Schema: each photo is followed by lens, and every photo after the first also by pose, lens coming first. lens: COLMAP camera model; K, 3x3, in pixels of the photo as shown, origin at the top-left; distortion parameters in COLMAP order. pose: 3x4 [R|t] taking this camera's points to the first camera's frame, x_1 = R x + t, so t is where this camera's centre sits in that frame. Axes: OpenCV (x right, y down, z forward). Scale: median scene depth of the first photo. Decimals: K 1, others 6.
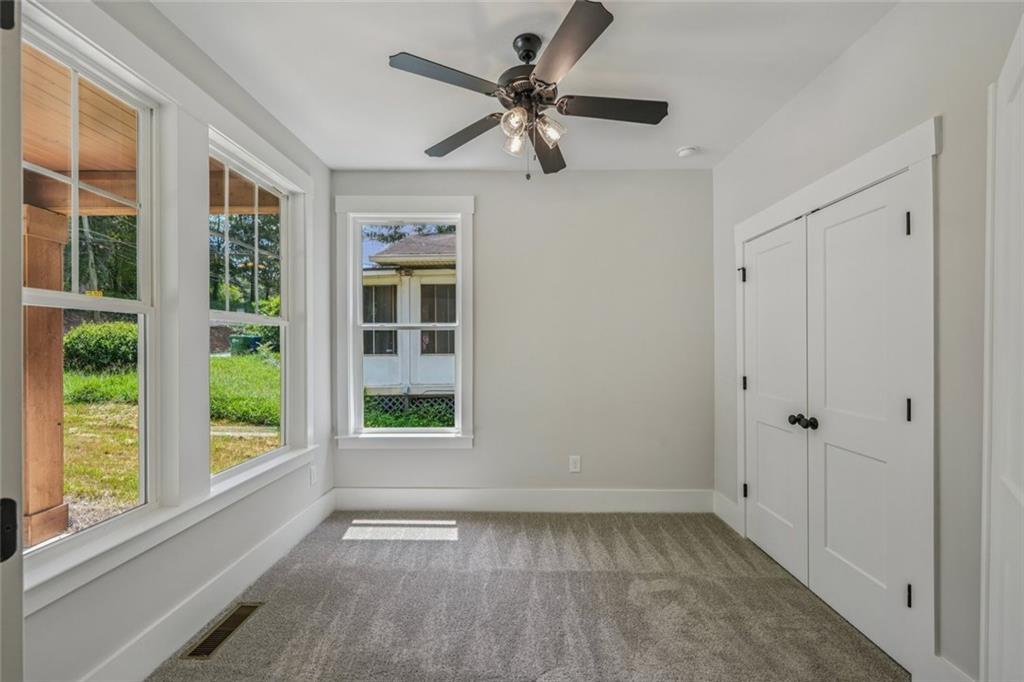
lens RADIAL K [[414.9, 0, 518.8], [0, 414.9, 347.9], [0, 0, 1]] dist [0.004113, -0.001037]
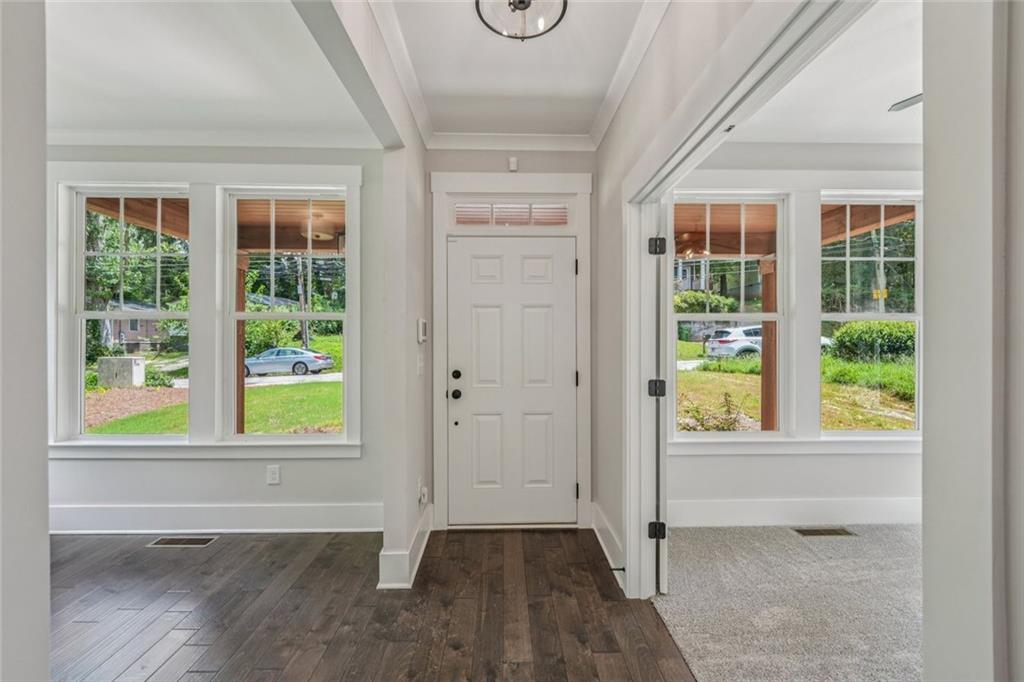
lens RADIAL K [[414.9, 0, 503.3], [0, 414.9, 342.5], [0, 0, 1]] dist [0.004113, -0.001037]
pose [[0.007375, 0.003277, -0.999967, 0.236596], [0.000974, 0.999994, 0.003284, 0.000938], [0.999972, -0.000999, 0.007372, -0.042043]]
